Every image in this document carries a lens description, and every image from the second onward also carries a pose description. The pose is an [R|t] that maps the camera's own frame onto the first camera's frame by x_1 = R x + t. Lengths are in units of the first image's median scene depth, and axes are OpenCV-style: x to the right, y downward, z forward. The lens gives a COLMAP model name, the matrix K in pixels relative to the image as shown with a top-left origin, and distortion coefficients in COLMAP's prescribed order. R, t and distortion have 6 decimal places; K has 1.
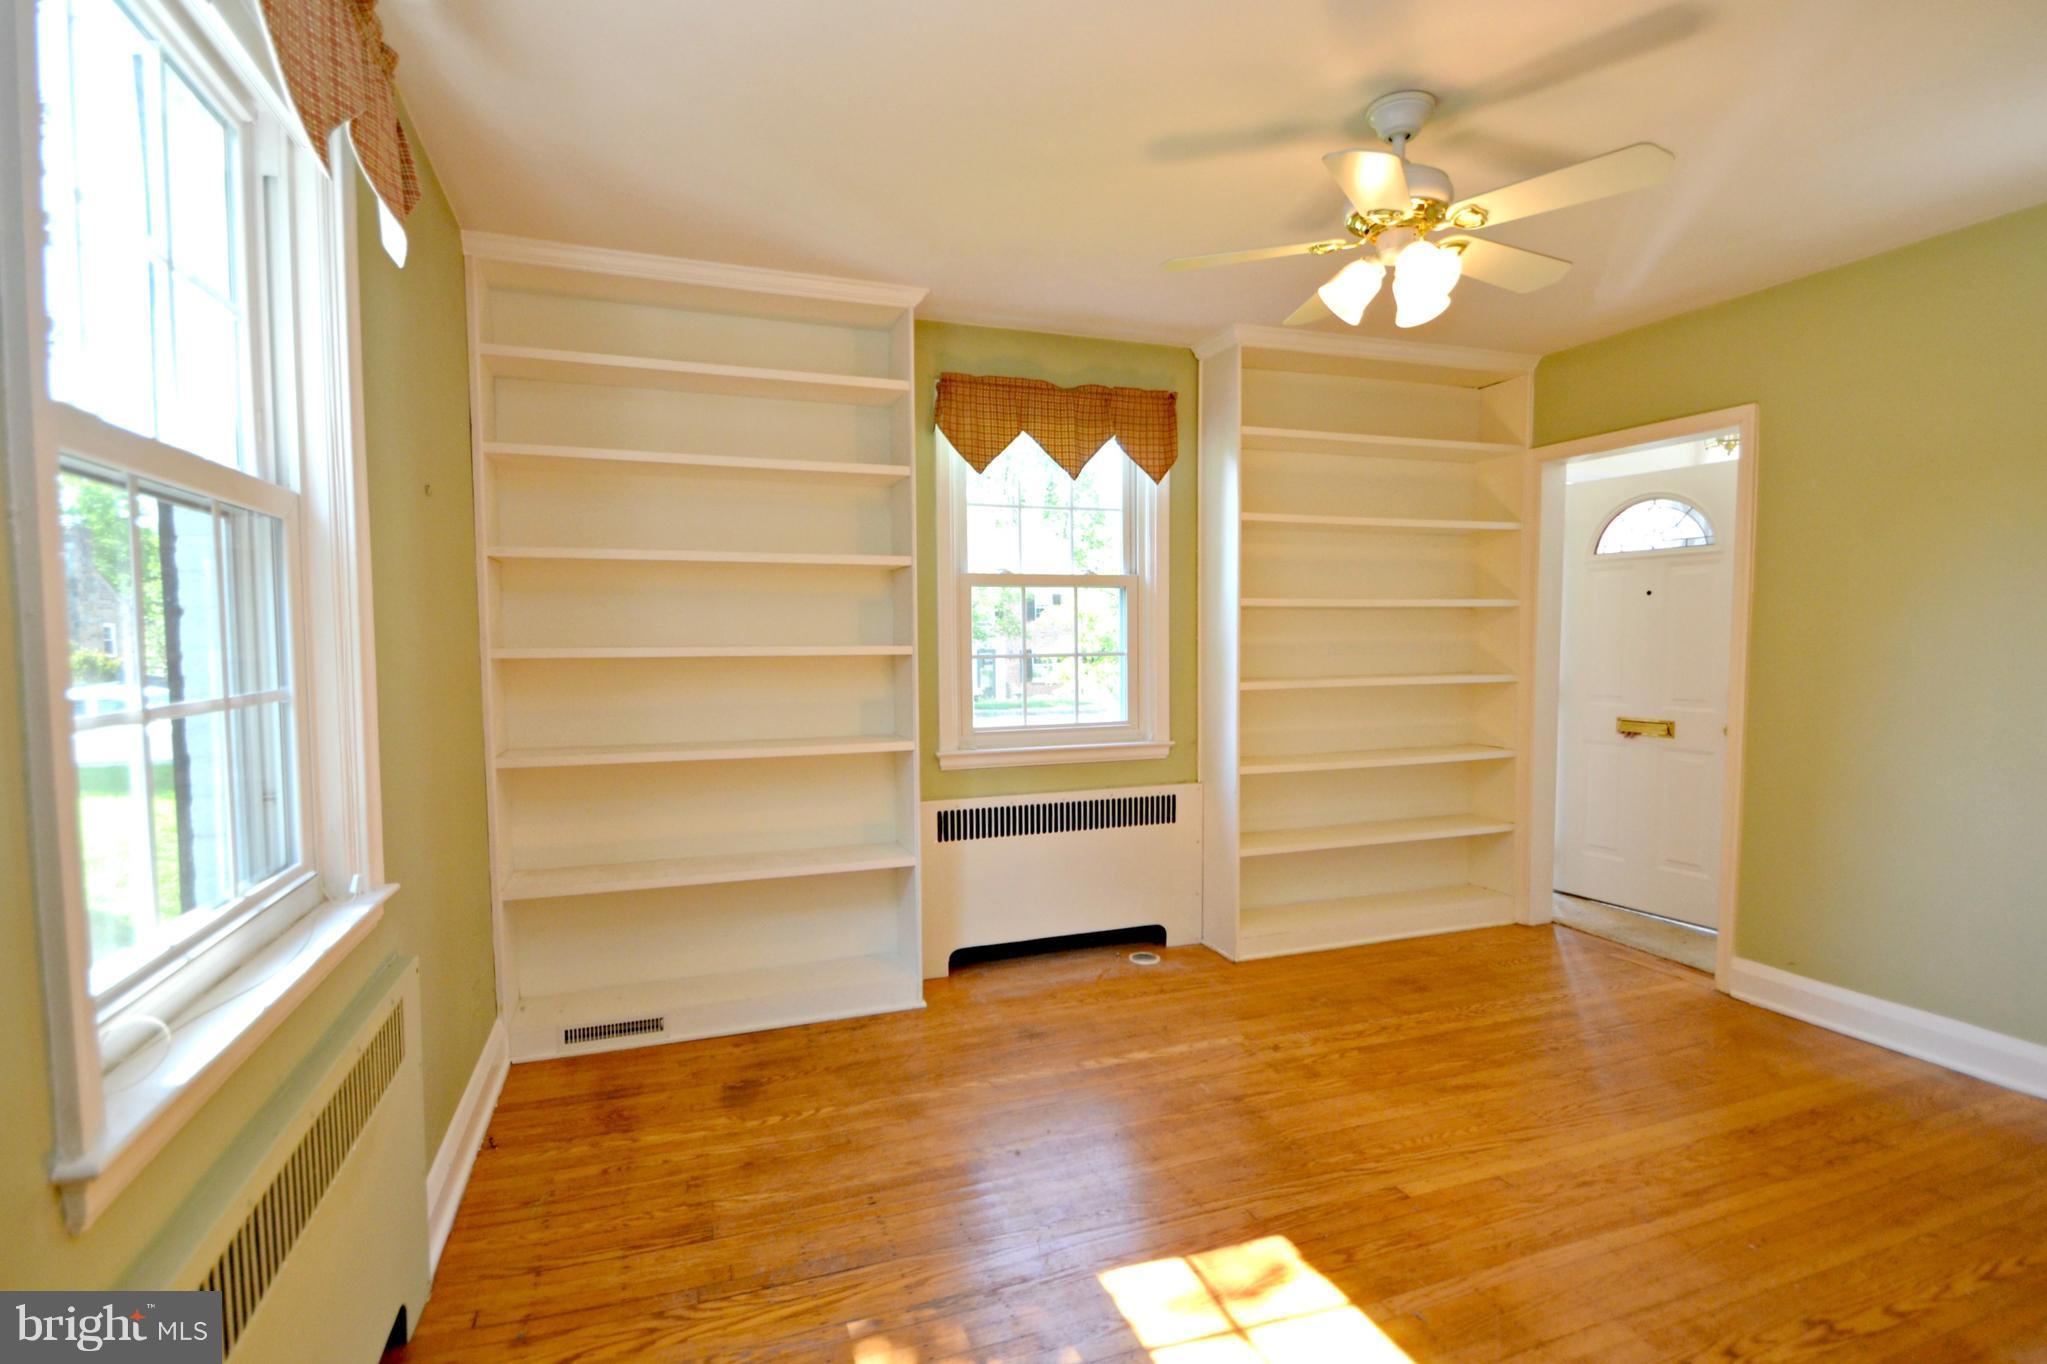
lens RADIAL K [[923.7, 0, 1008.7], [0, 923.7, 686.4], [0, 0, 1]] dist [0.008645, -0.014378]
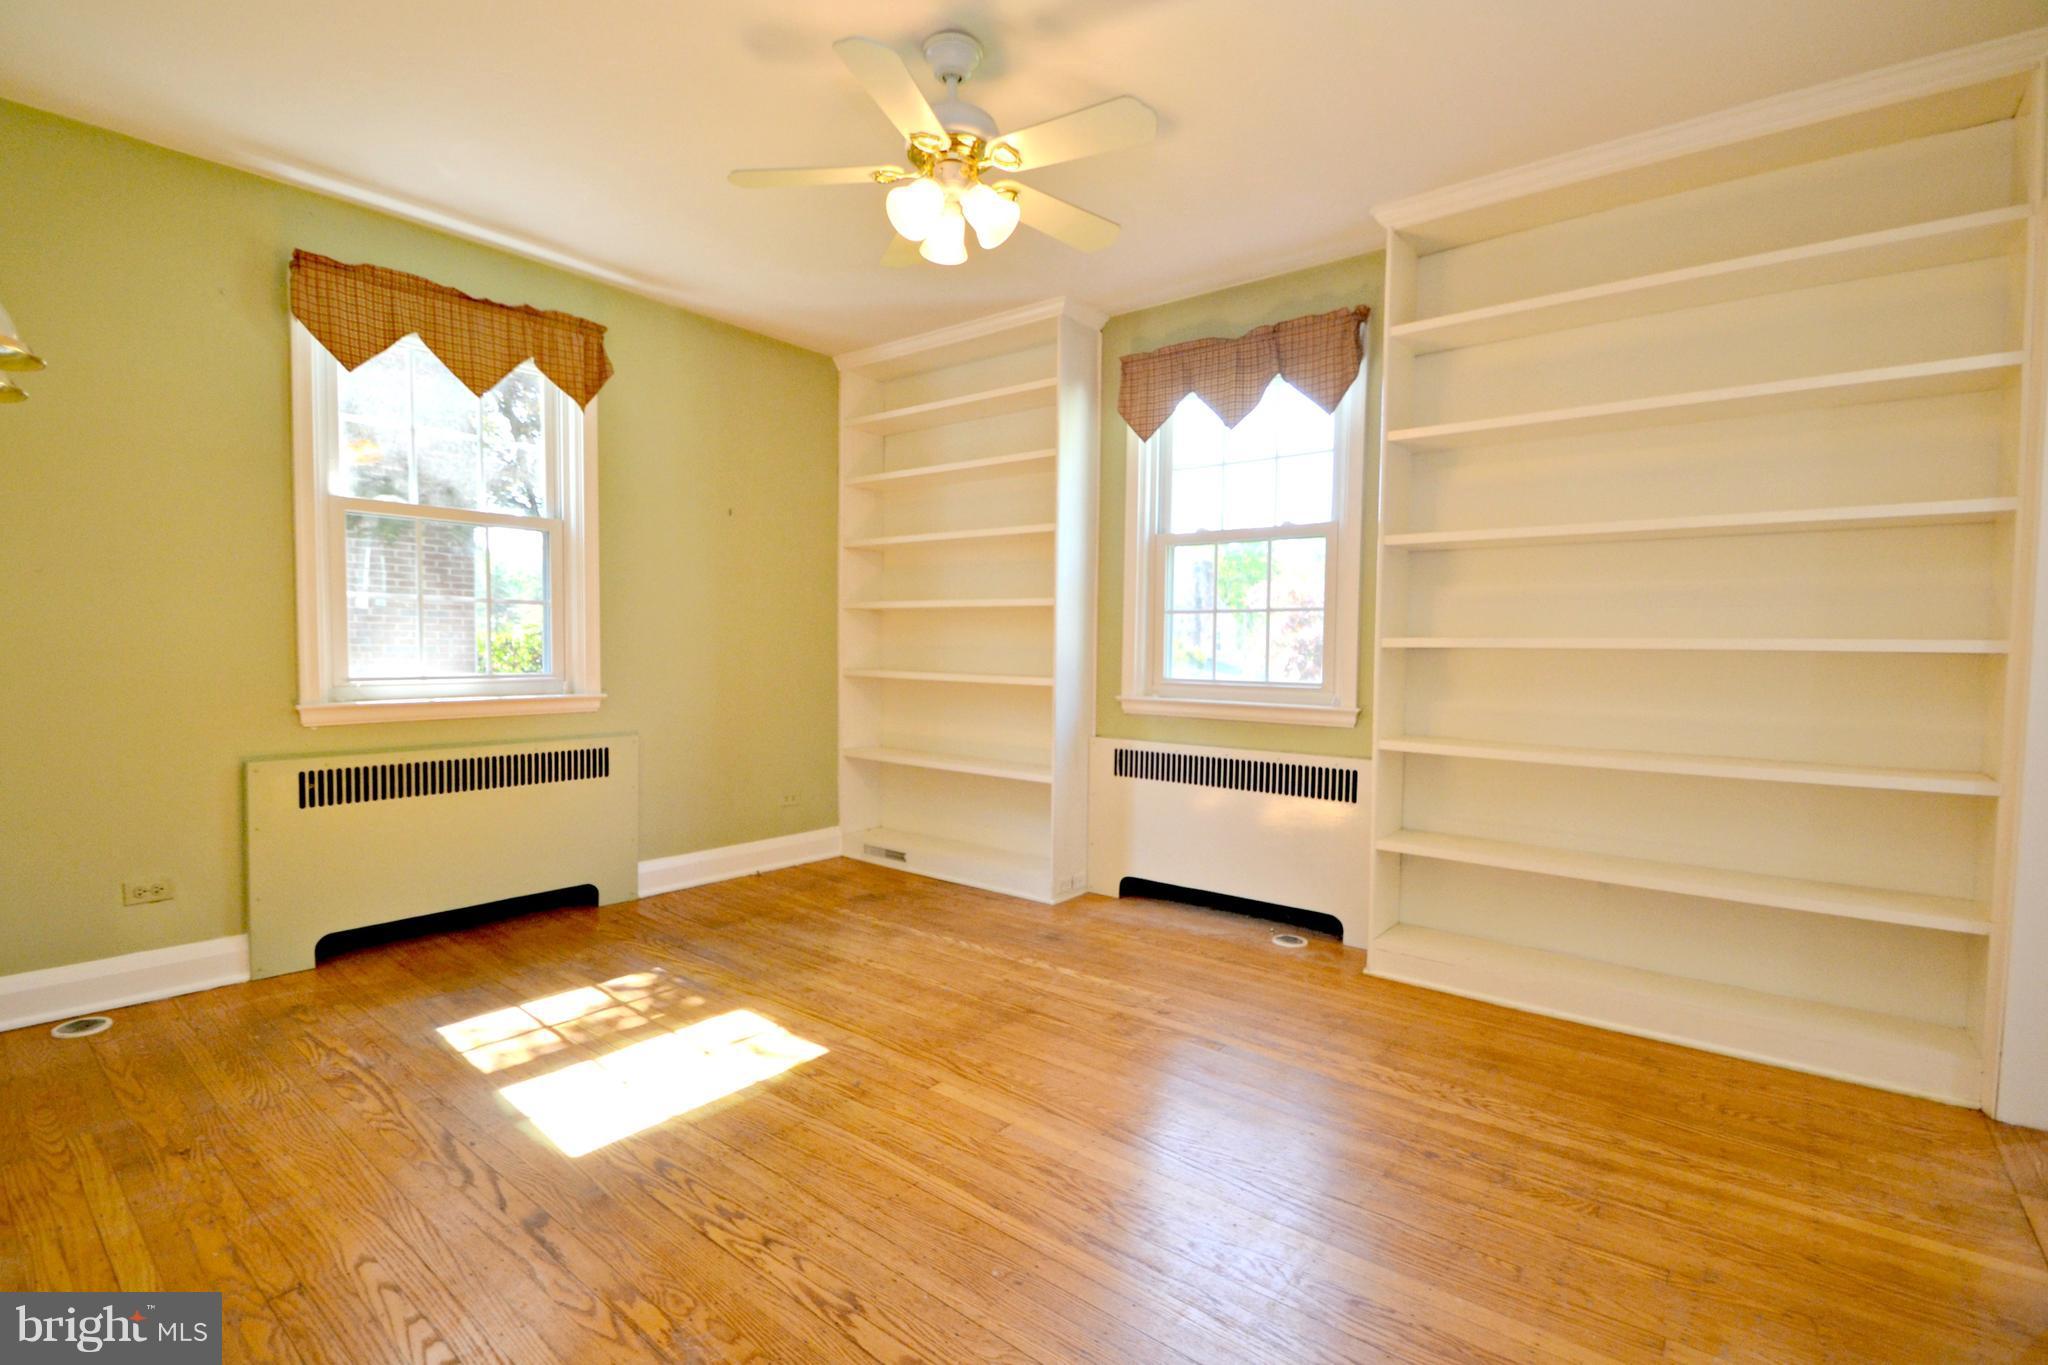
lens RADIAL K [[909.3, 0, 1029.4], [0, 909.3, 679.3], [0, 0, 1]] dist [0.000298, -0.012285]
pose [[0.550674, 0.047113, -0.833390, 0.801183], [-0.056123, 0.998236, 0.019349, 0.036119], [0.832832, 0.036117, 0.552347, 0.304307]]
